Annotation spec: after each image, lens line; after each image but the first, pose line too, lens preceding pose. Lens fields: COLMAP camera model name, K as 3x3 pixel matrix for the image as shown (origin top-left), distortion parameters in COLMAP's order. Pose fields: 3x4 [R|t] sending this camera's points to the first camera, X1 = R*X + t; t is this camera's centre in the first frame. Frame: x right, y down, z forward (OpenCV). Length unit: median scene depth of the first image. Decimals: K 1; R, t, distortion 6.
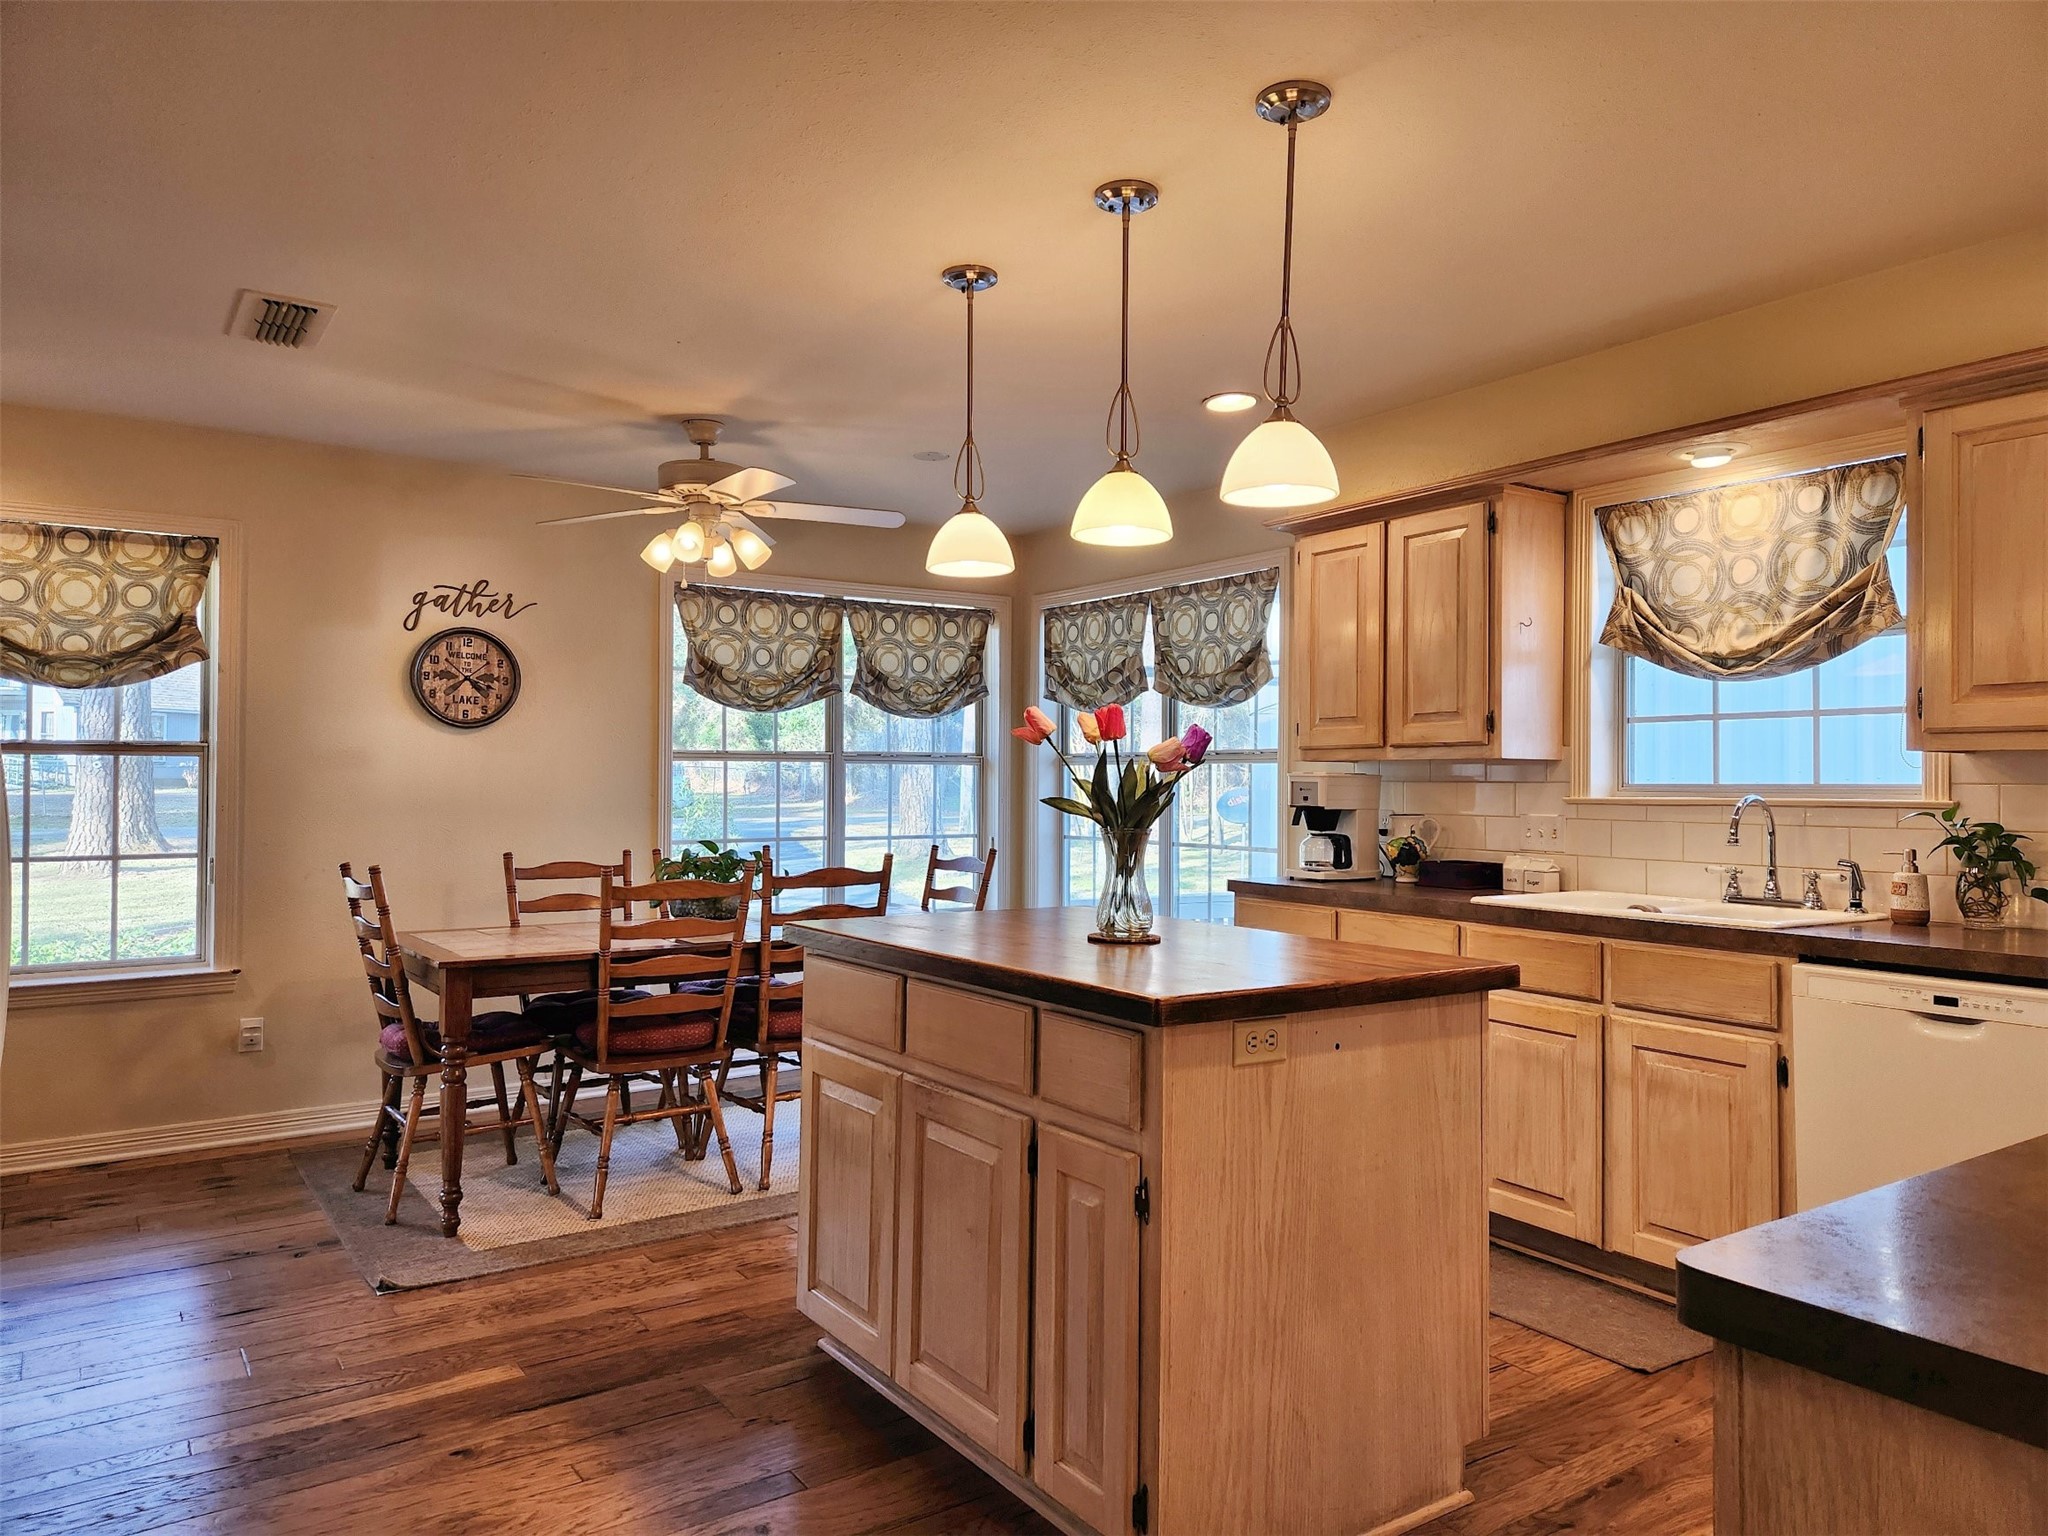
lens RADIAL K [[1376.0, 0, 1045.6], [0, 1376.0, 761.4], [0, 0, 1]] dist [0.064245, -0.055825]
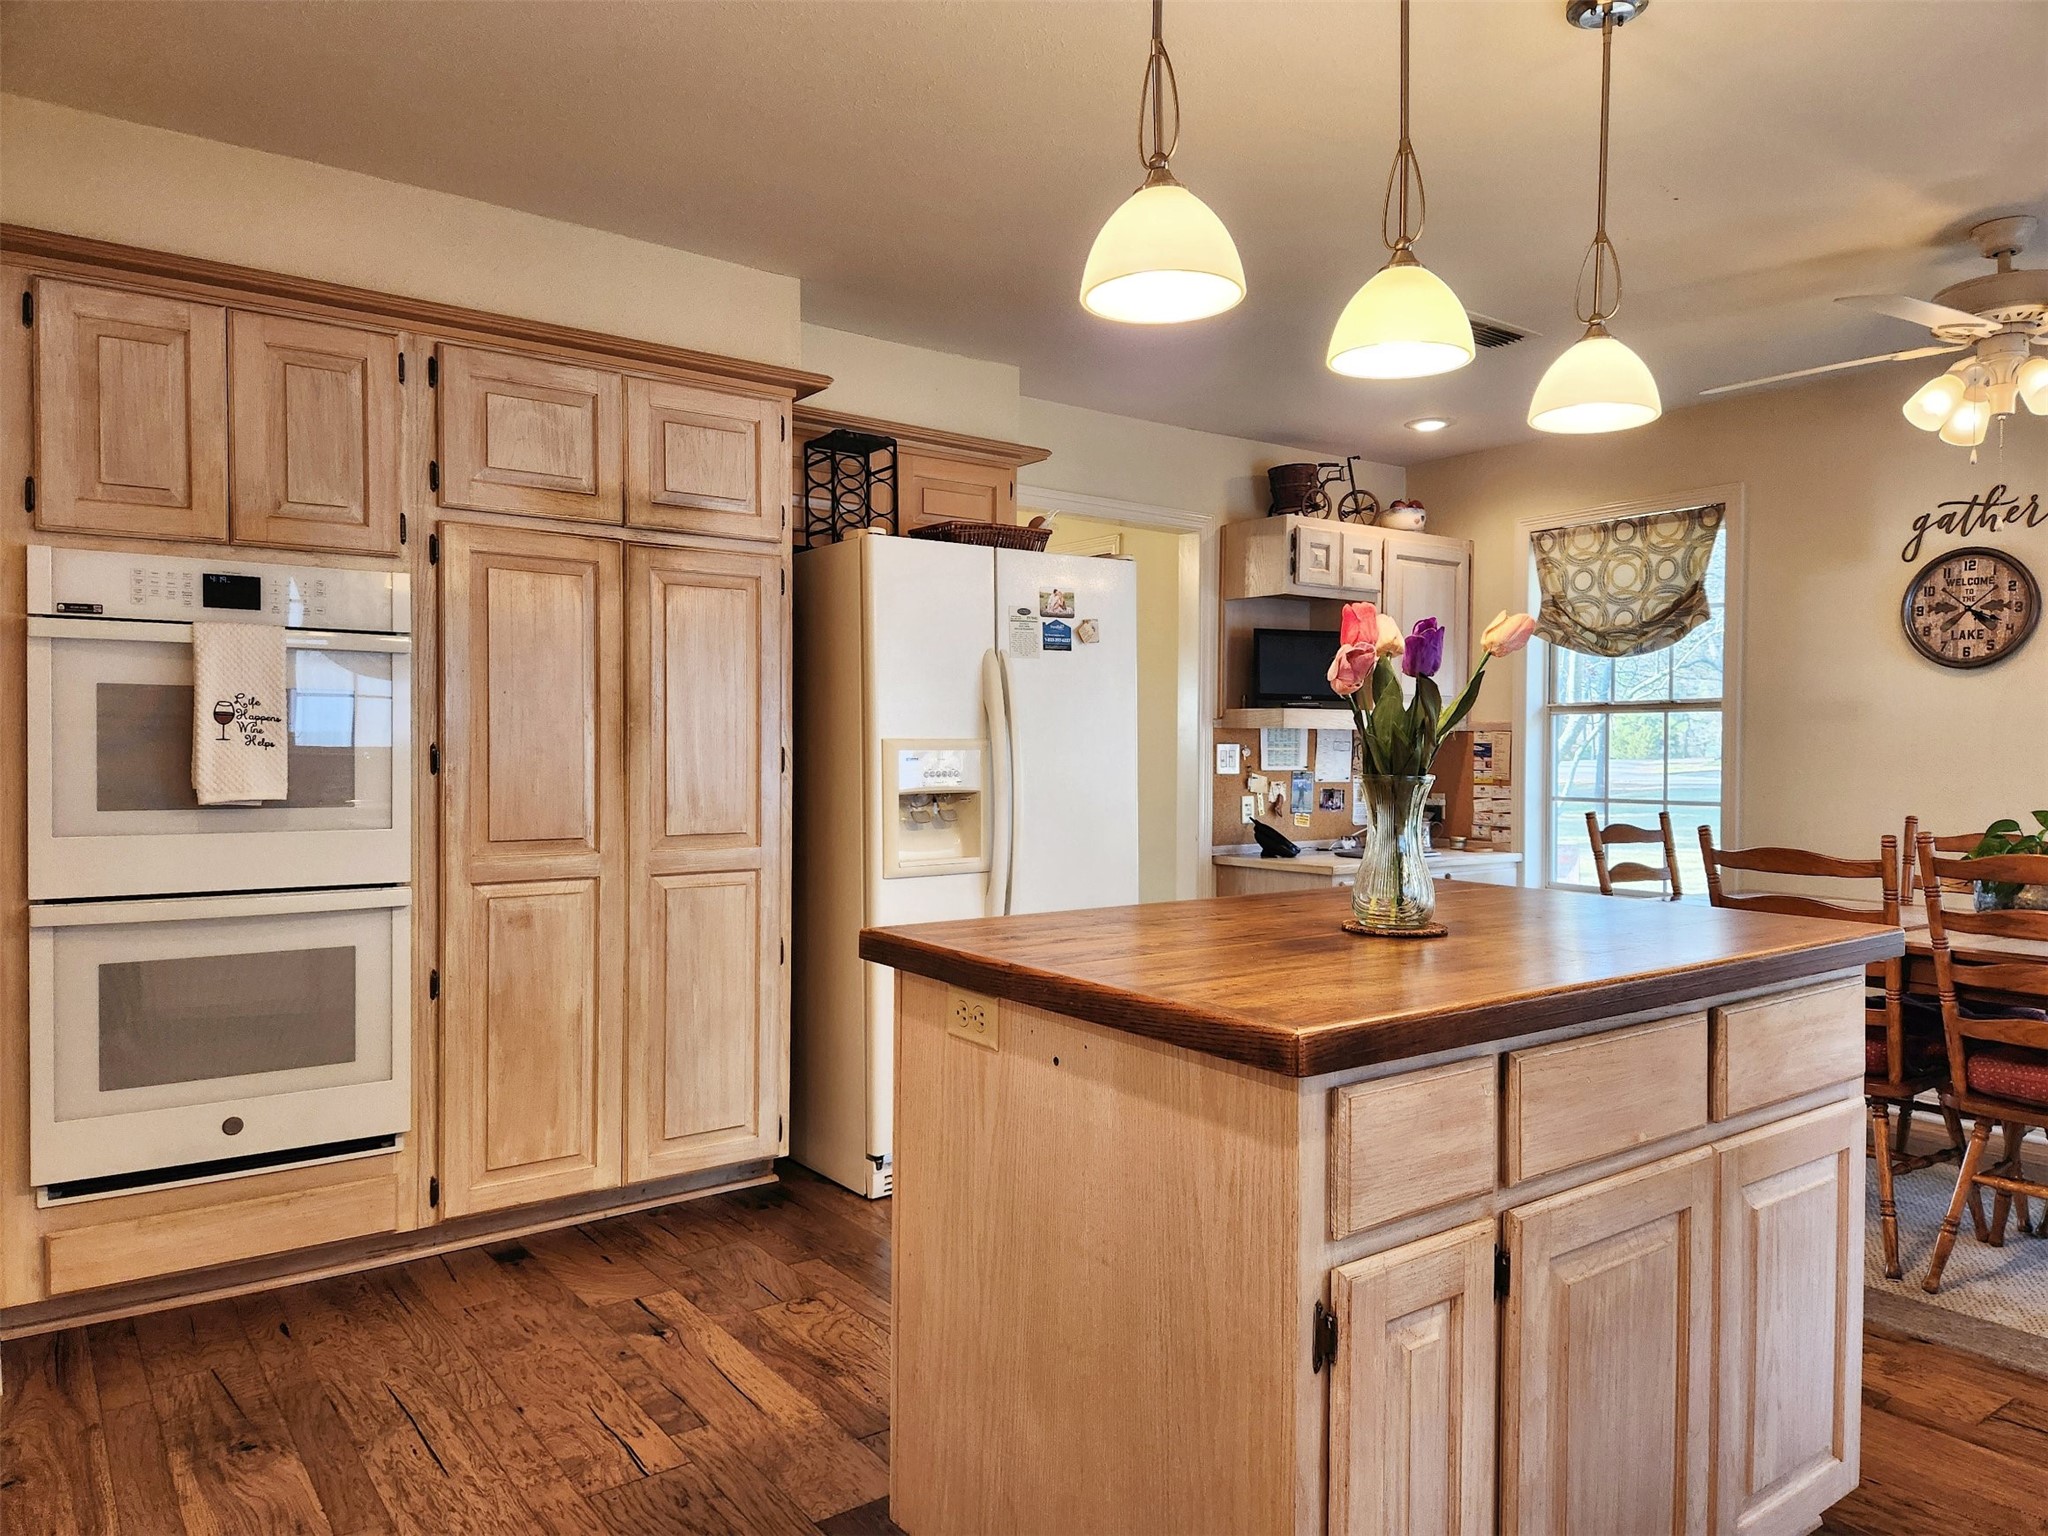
lens RADIAL K [[1376.0, 0, 1043.8], [0, 1376.0, 769.3], [0, 0, 1]] dist [0.064245, -0.055825]
pose [[0.033902, 0.013638, -0.999332, 0.441698], [0.012786, 0.999819, 0.014079, 0.019060], [0.999343, -0.013255, 0.033722, 0.455170]]
